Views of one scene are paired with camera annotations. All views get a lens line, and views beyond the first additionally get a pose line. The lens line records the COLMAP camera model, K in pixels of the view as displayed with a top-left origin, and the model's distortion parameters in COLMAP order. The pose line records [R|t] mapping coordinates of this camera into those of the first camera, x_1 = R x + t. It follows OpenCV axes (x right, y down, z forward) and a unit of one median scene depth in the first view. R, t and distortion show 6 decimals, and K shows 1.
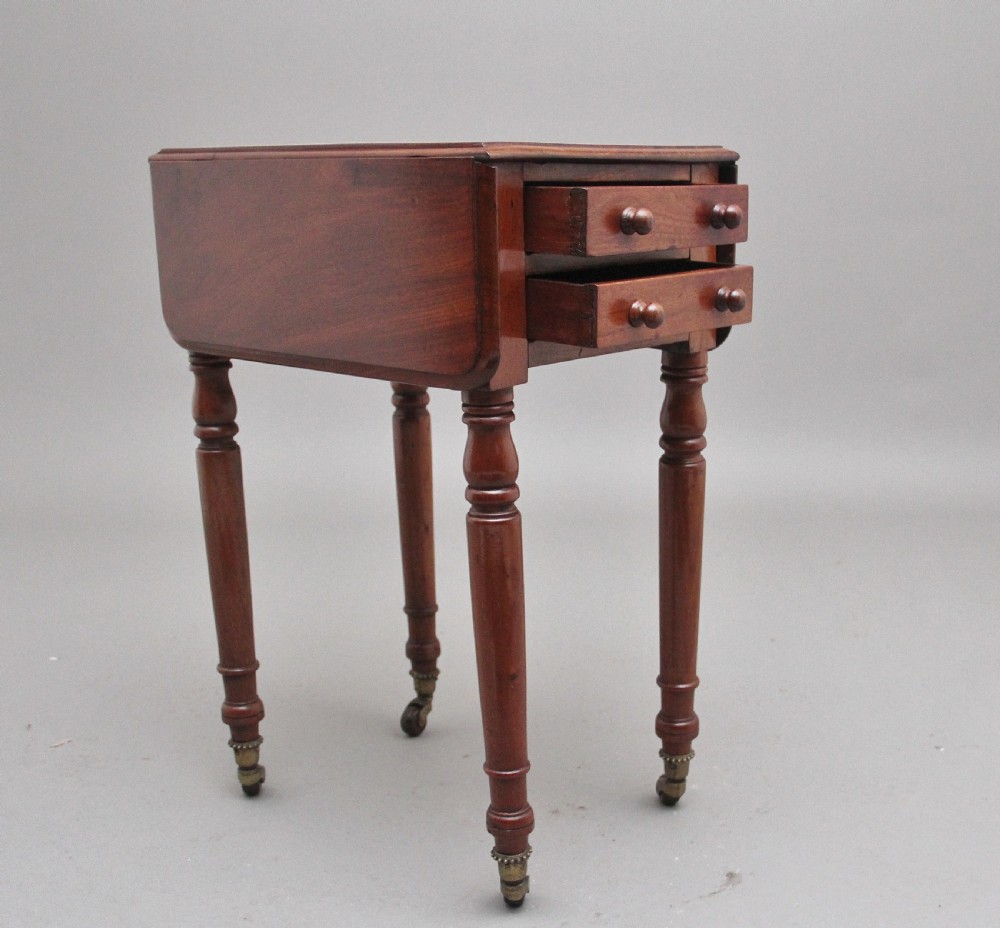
lens RADIAL K [[1425.7, 0, 501.6], [0, 1425.7, 470.6], [0, 0, 1]] dist [-0.210764, 0.000000]
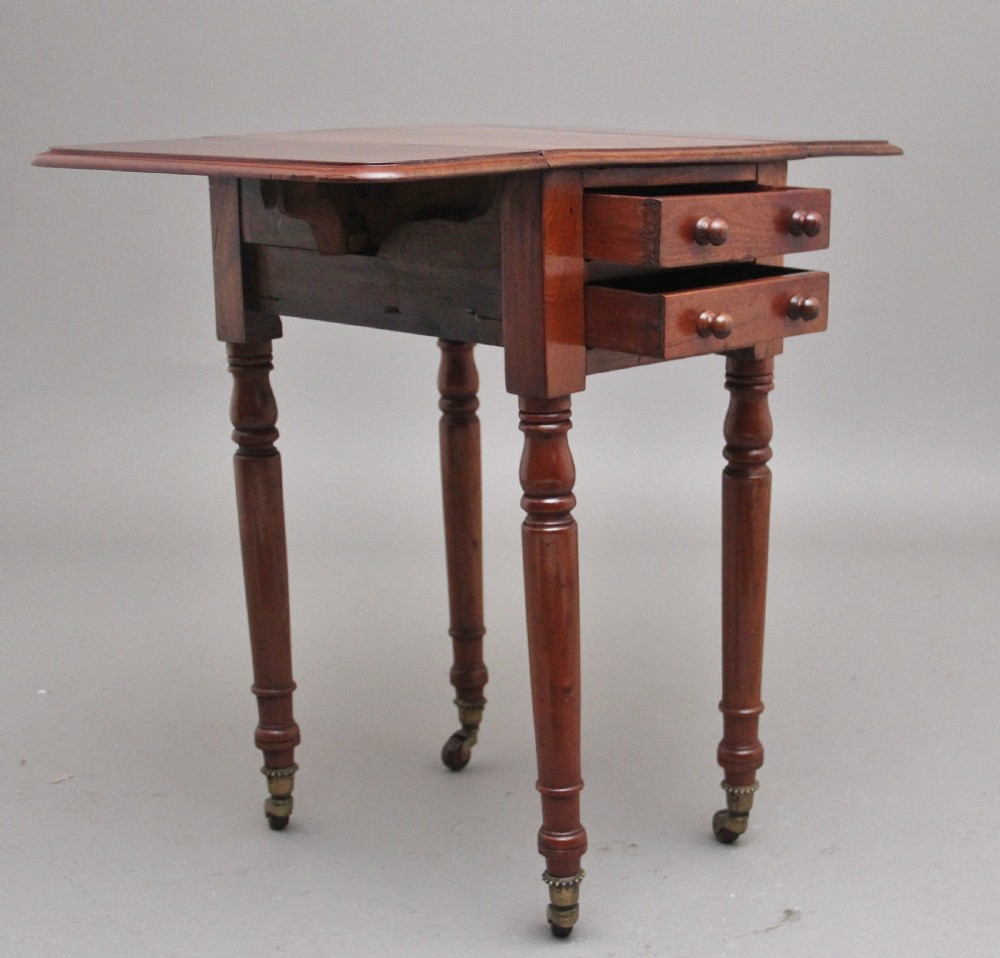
lens RADIAL K [[1819.7, 0, 501.2], [0, 1819.7, 478.7], [0, 0, 1]] dist [-0.147920, 0.000000]
pose [[0.999560, 0.010514, -0.027729, -0.003695], [-0.010695, 0.999922, -0.006410, 0.007061], [0.027659, 0.006703, 0.999595, -0.224984]]
